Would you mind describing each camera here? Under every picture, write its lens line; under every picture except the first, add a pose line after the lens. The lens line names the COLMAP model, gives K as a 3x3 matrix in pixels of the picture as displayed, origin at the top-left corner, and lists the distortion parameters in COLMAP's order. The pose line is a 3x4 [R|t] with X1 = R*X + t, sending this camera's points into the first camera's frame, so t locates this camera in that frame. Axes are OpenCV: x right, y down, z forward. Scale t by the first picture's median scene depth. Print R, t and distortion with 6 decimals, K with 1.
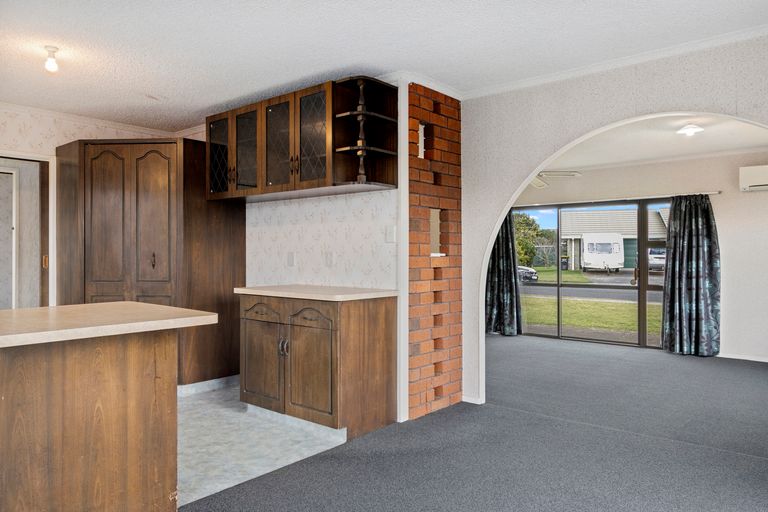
lens RADIAL K [[560.0, 0, 382.7], [0, 560.0, 256.1], [0, 0, 1]] dist [0.039033, -0.010817]
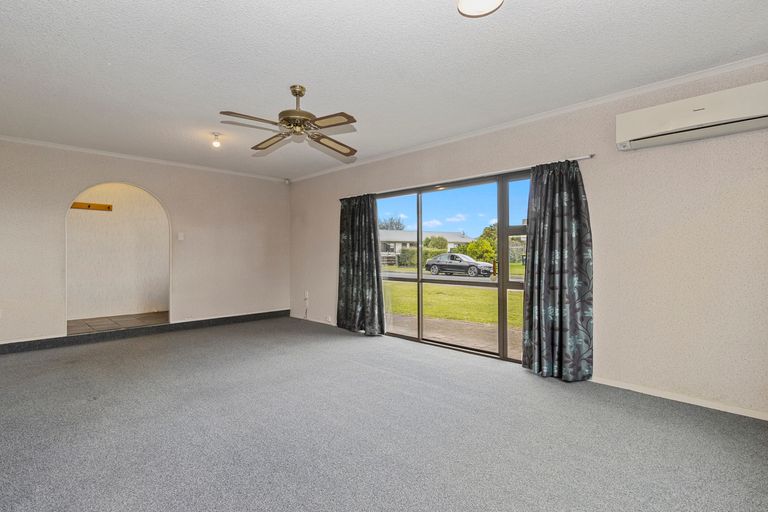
lens RADIAL K [[363.4, 0, 388.2], [0, 363.4, 254.7], [0, 0, 1]] dist [0.004139, 0.000556]
pose [[0.993462, -0.000117, -0.114166, 0.382052], [-0.000399, 0.999990, -0.004491, 0.016500], [0.114165, 0.004507, 0.993452, 0.499332]]
